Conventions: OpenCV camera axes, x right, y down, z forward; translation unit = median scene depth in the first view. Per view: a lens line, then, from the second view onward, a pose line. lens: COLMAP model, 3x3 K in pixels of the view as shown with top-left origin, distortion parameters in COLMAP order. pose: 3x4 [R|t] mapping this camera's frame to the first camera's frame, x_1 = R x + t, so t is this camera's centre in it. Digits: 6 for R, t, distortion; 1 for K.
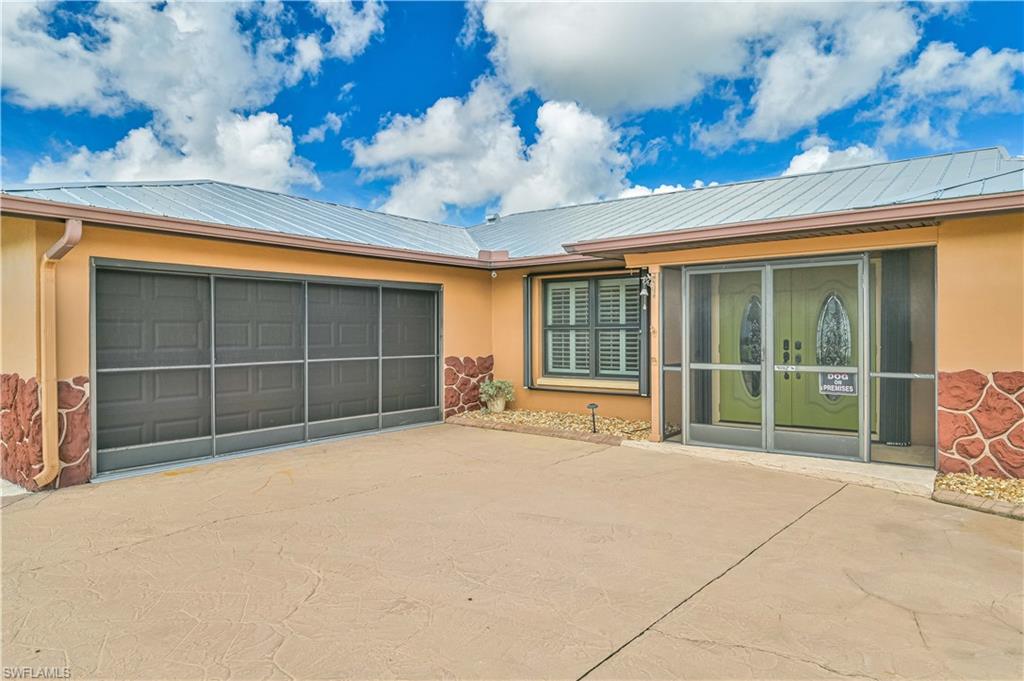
lens RADIAL K [[660.8, 0, 510.7], [0, 660.8, 338.9], [0, 0, 1]] dist [0.002998, -0.000149]
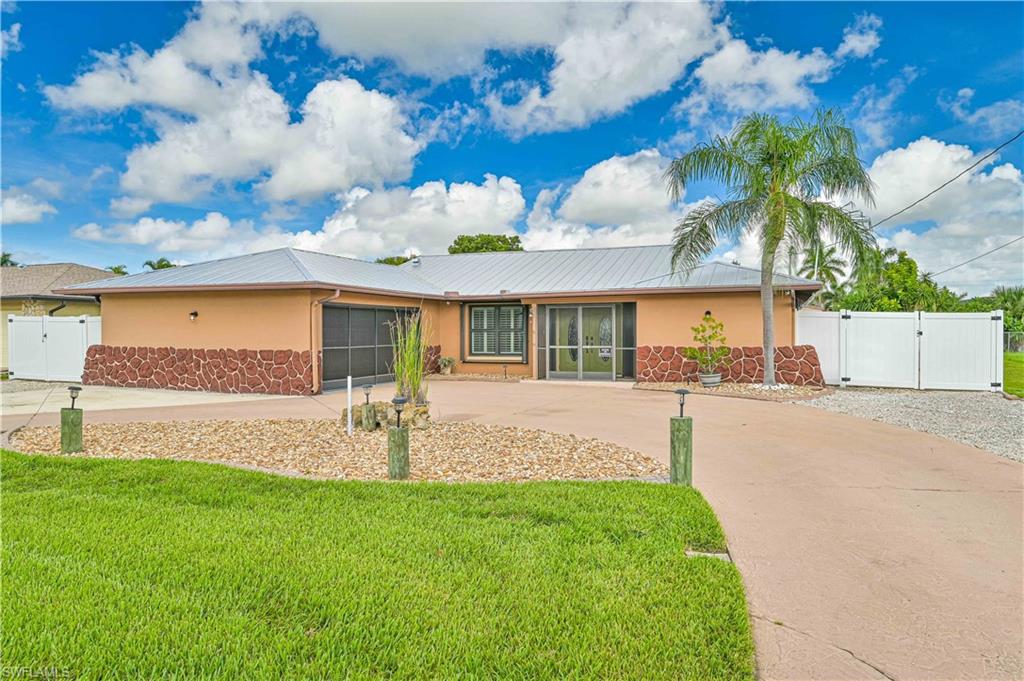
lens RADIAL K [[674.3, 0, 509.4], [0, 674.3, 338.9], [0, 0, 1]] dist [0.002785, 0.000451]
pose [[0.960481, -0.000852, 0.278345, -0.499964], [0.001489, 0.999997, -0.002078, 0.015892], [-0.278343, 0.002411, 0.960479, -1.188676]]
